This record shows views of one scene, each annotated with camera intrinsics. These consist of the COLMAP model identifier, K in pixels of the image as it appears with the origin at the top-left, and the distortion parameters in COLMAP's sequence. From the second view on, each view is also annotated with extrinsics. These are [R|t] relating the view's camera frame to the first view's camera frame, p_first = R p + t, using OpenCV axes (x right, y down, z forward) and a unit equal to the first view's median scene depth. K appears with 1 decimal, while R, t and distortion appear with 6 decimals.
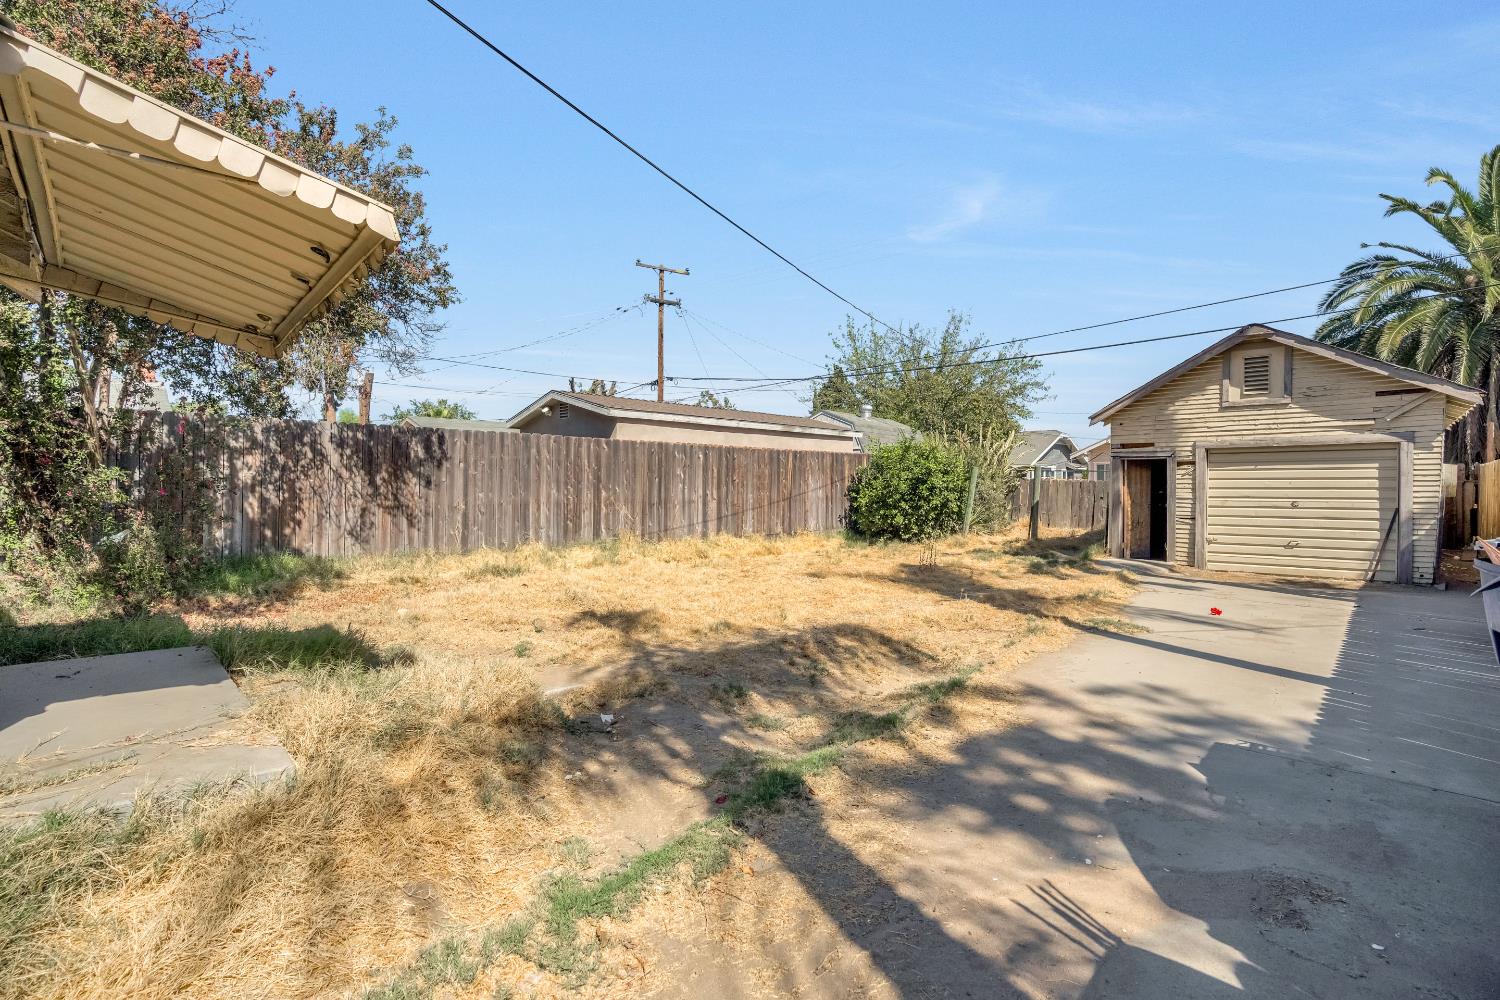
lens RADIAL K [[713.0, 0, 741.9], [0, 713.0, 497.1], [0, 0, 1]] dist [-0.021683, 0.005680]
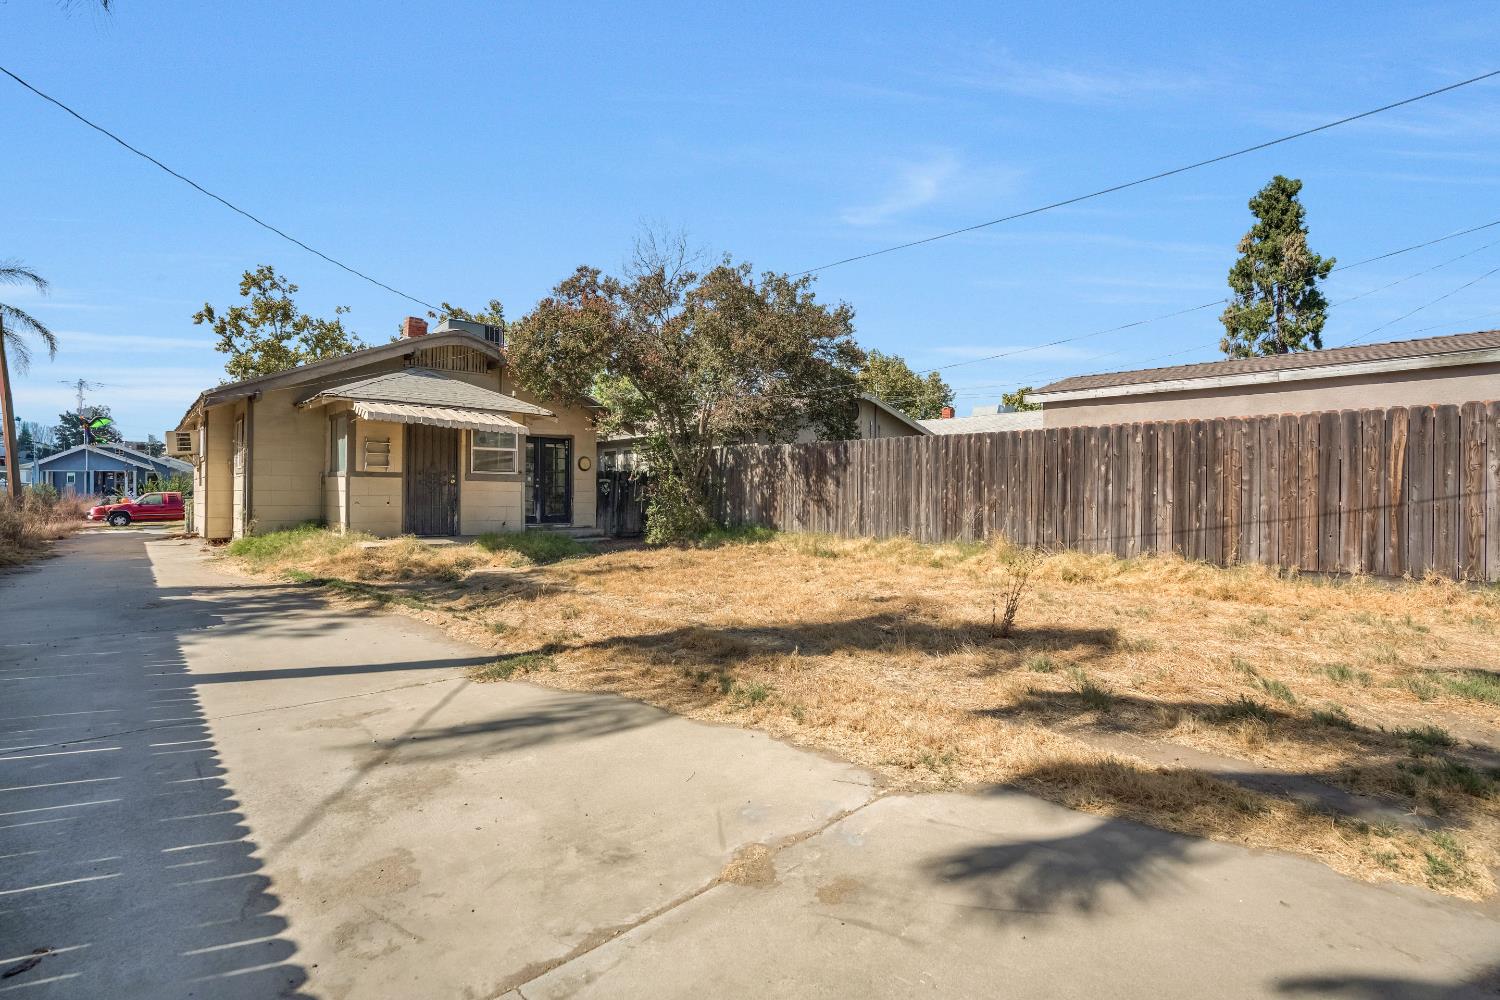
lens RADIAL K [[713.0, 0, 753.3], [0, 713.0, 493.0], [0, 0, 1]] dist [-0.021683, 0.005680]
pose [[-0.022945, 0.007231, -0.999711, 0.859783], [-0.011102, 0.999910, 0.007487, -0.009160], [0.999675, 0.011270, -0.022862, 0.850628]]
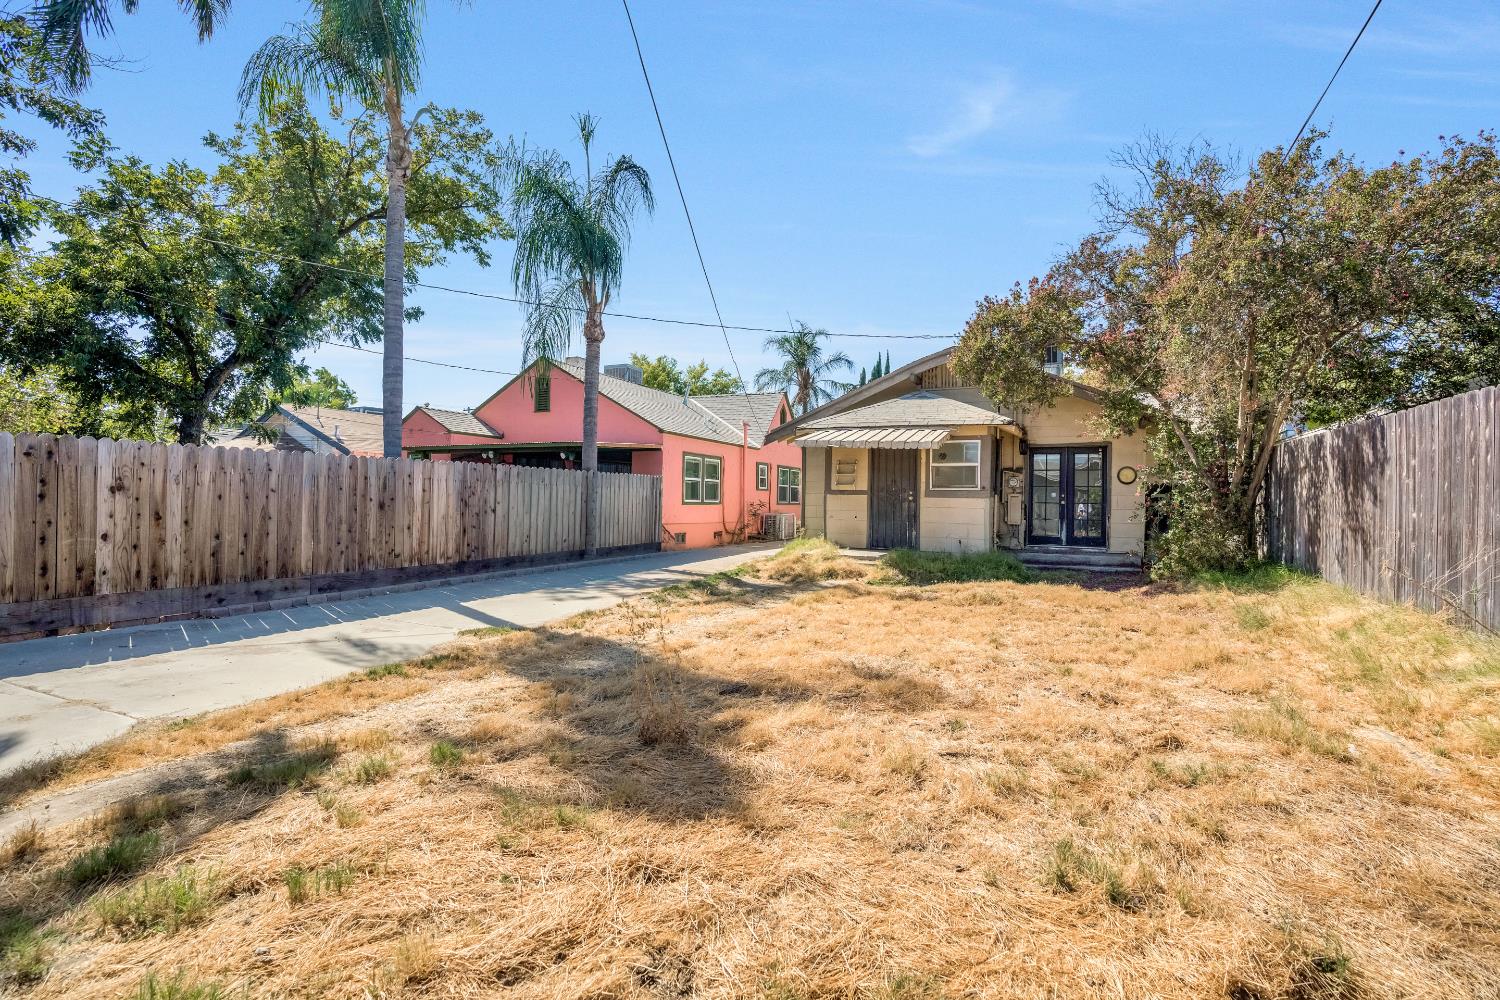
lens RADIAL K [[713.0, 0, 747.2], [0, 713.0, 499.0], [0, 0, 1]] dist [-0.021683, 0.005680]
pose [[-0.932571, -0.002870, -0.360976, 0.373360], [-0.005343, 0.999969, 0.005852, -0.019084], [0.360948, 0.007386, -0.932557, 1.384649]]
